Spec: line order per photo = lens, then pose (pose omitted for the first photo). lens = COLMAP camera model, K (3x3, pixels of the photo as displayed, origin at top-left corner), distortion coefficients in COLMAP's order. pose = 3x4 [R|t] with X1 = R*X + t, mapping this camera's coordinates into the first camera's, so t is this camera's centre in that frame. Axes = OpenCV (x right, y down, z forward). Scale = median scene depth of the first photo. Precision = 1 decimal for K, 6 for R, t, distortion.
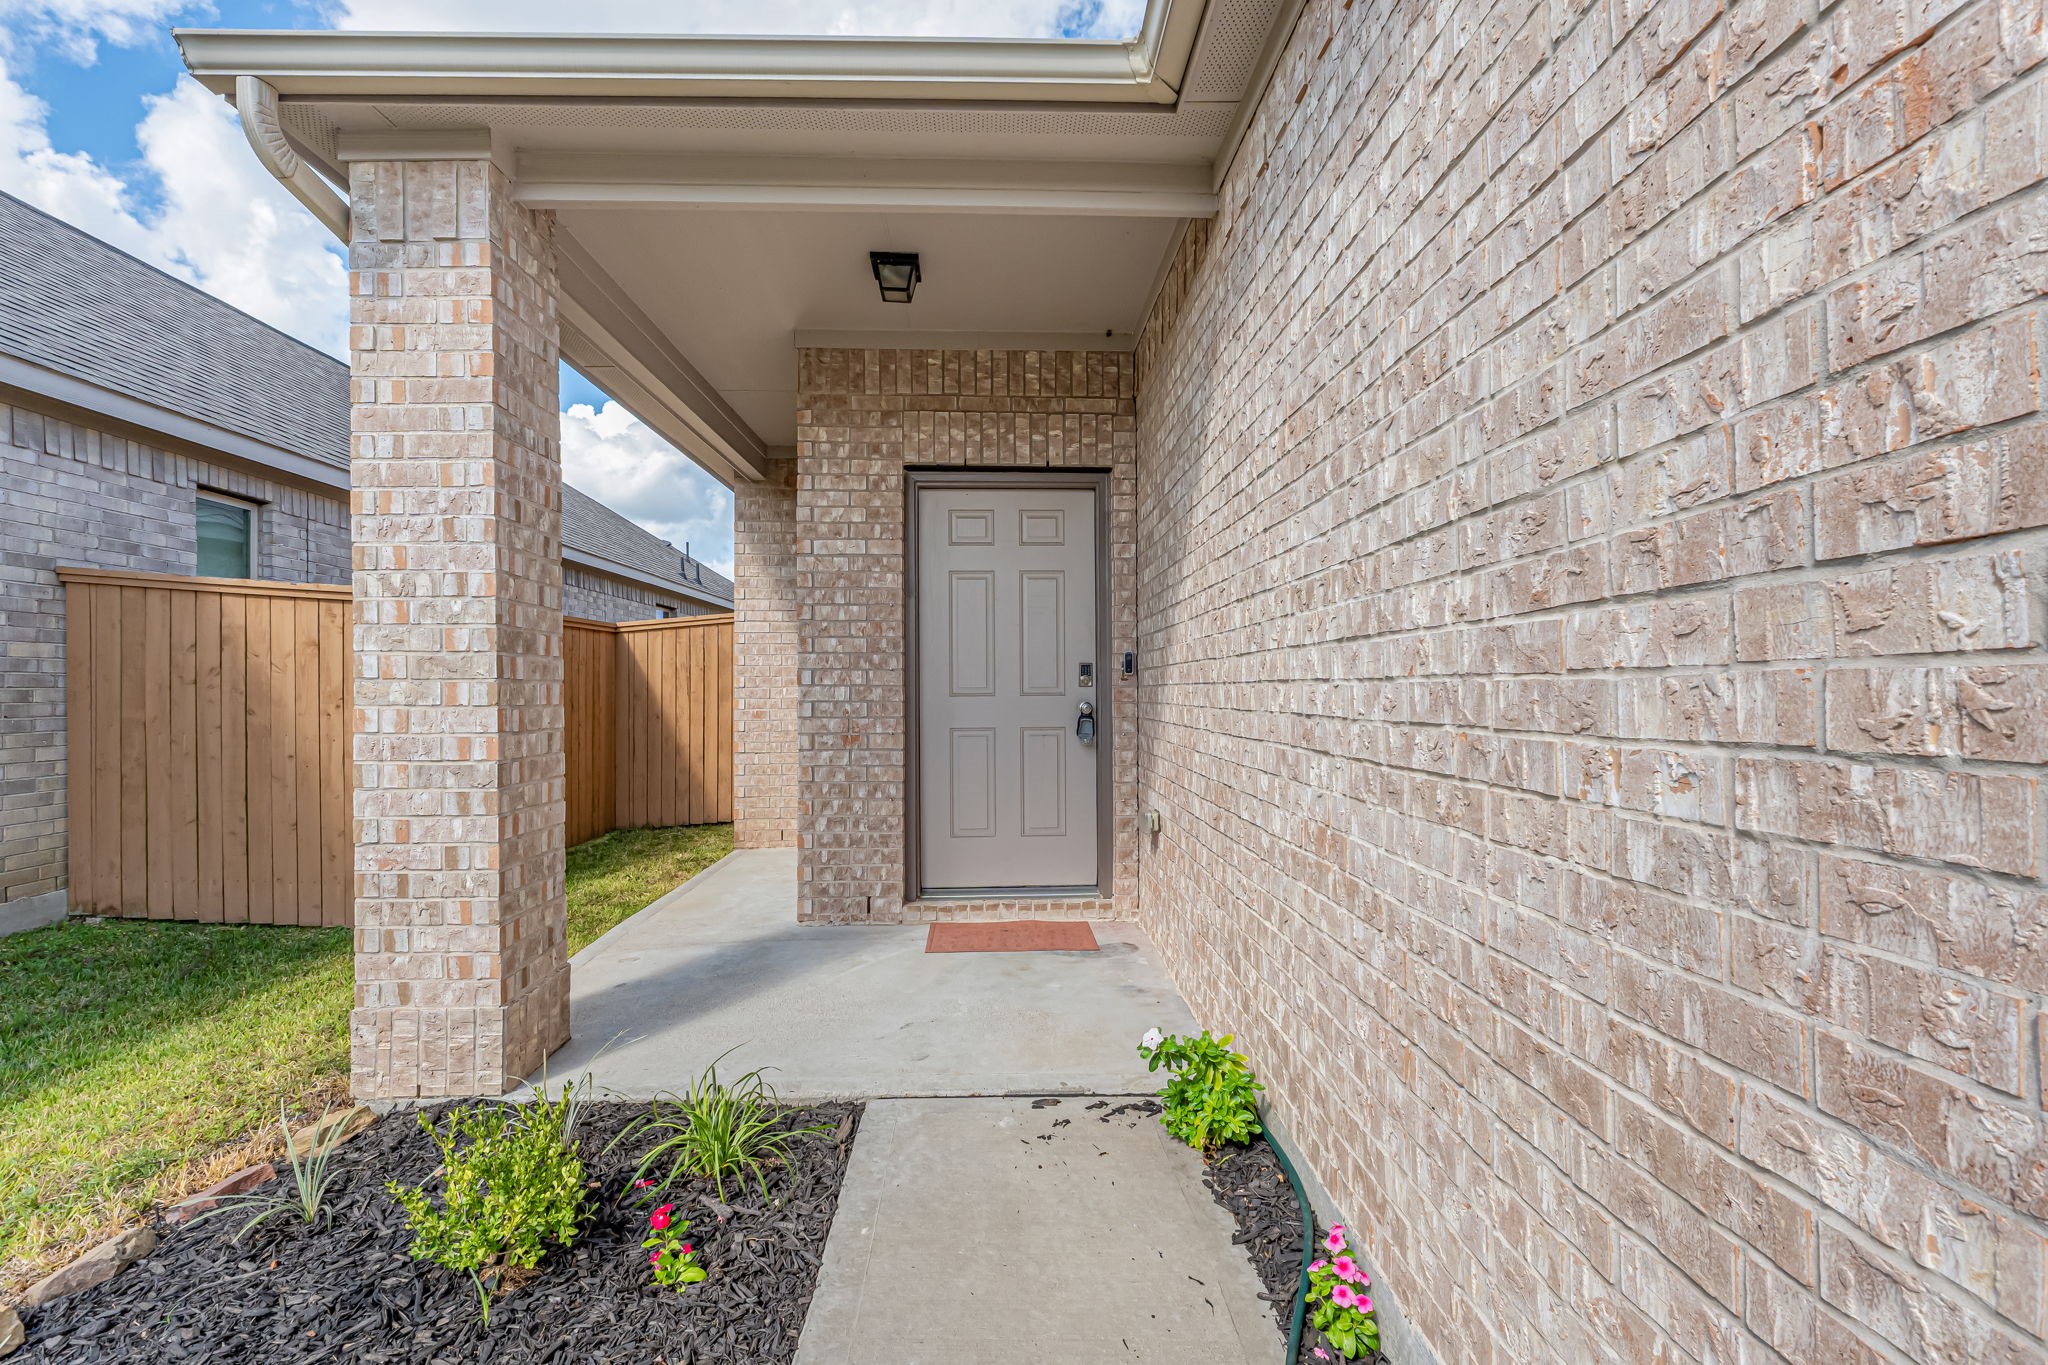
lens RADIAL K [[880.0, 0, 1017.2], [0, 880.0, 689.2], [0, 0, 1]] dist [-0.001828, -0.000025]
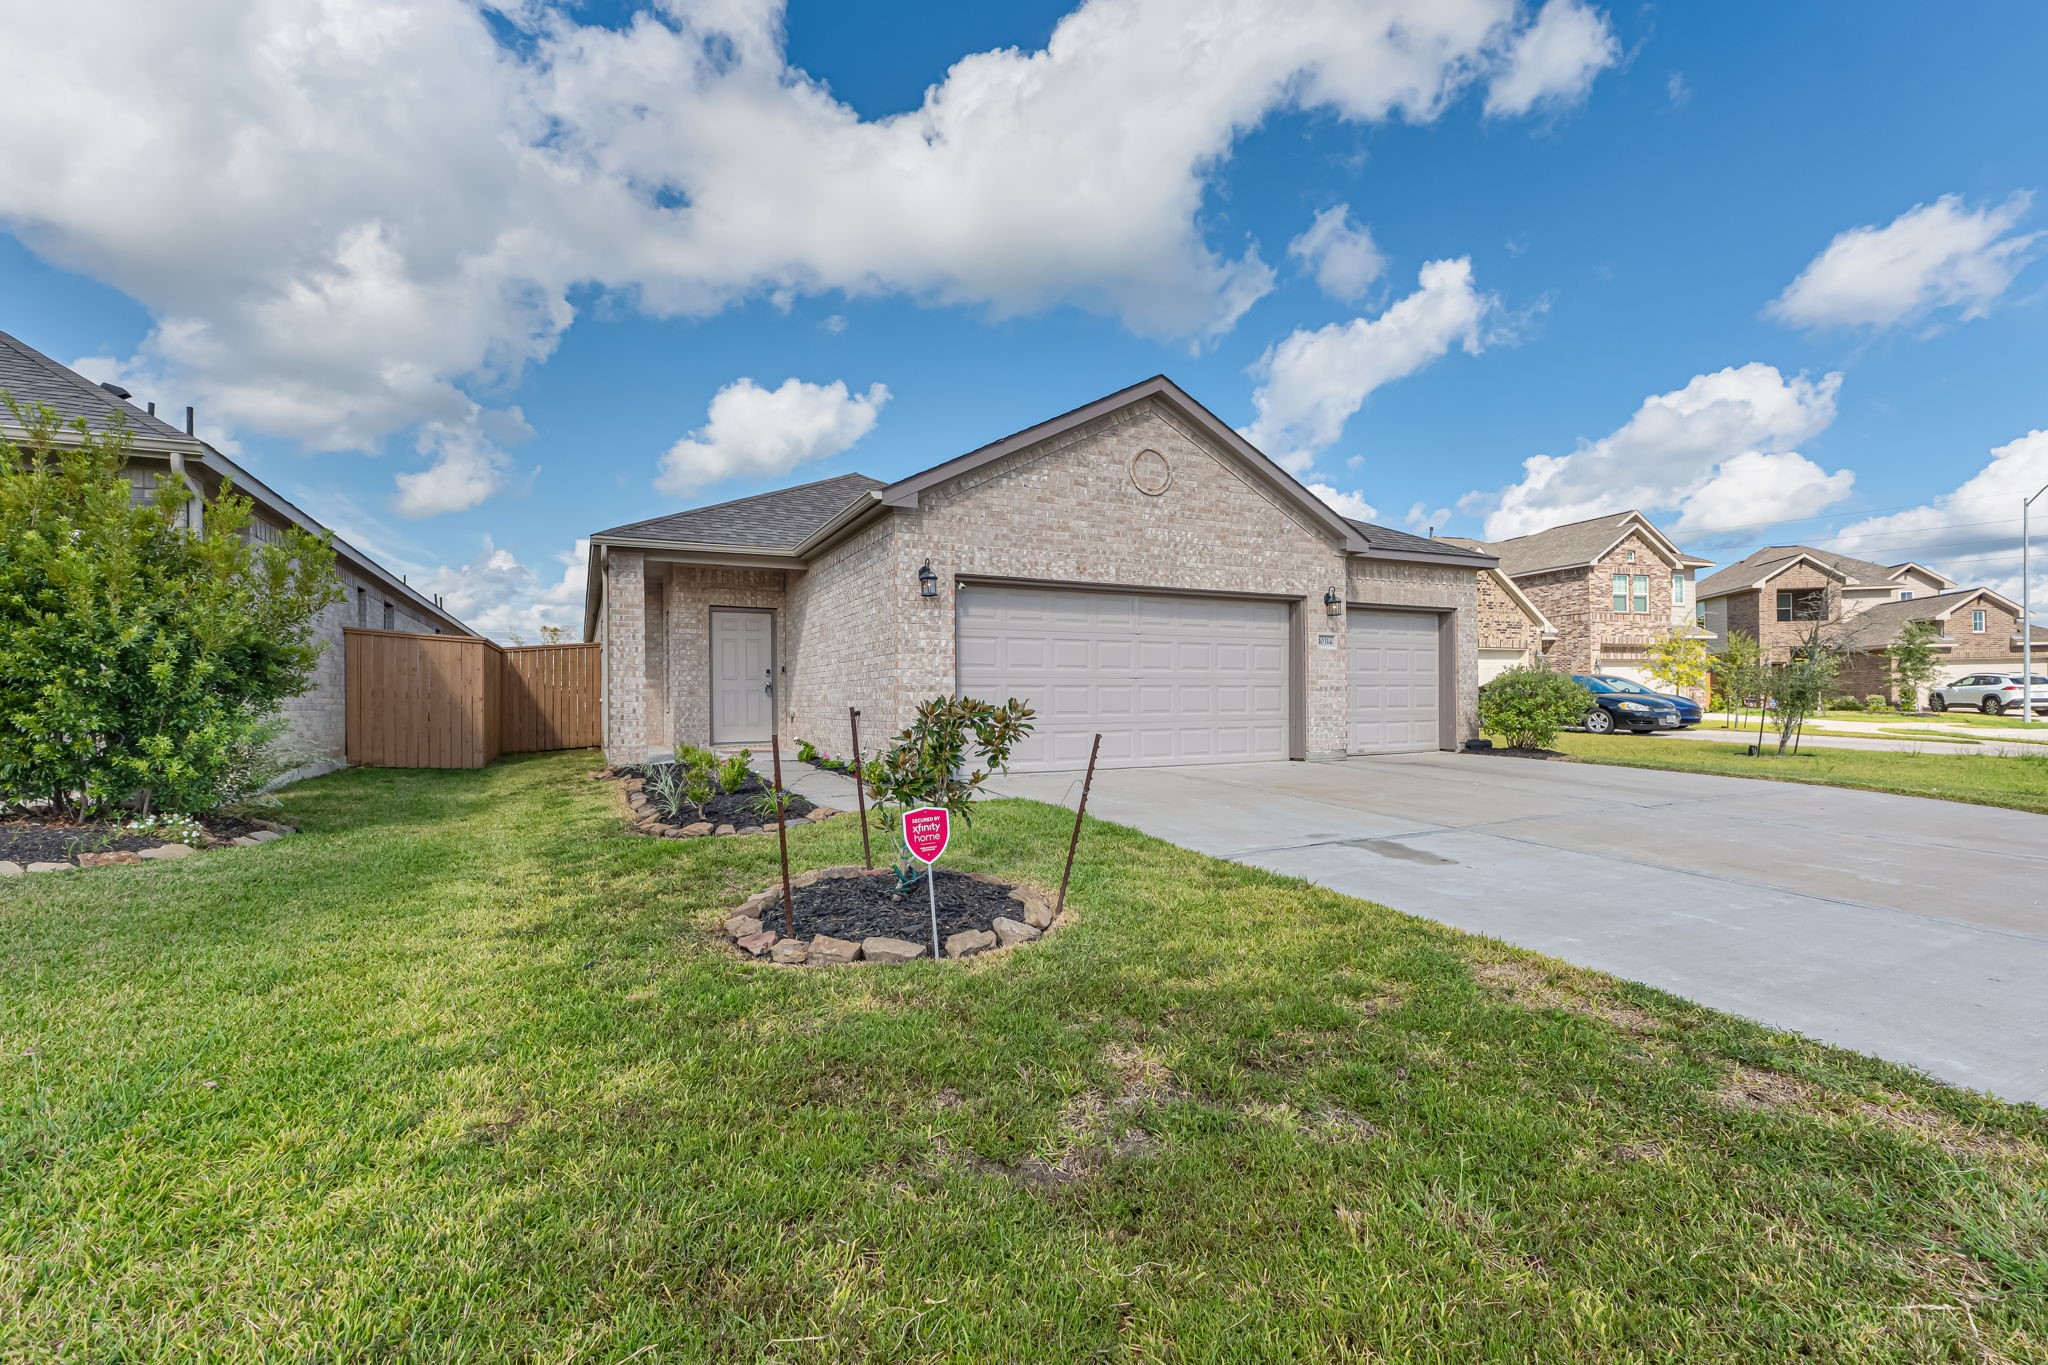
lens RADIAL K [[880.0, 0, 1021.9], [0, 880.0, 671.1], [0, 0, 1]] dist [-0.001828, -0.000025]
pose [[0.904962, 0.010520, 0.425362, -0.451901], [0.003505, 0.999476, -0.032175, 0.082801], [-0.425478, 0.030608, 0.904451, -2.291632]]
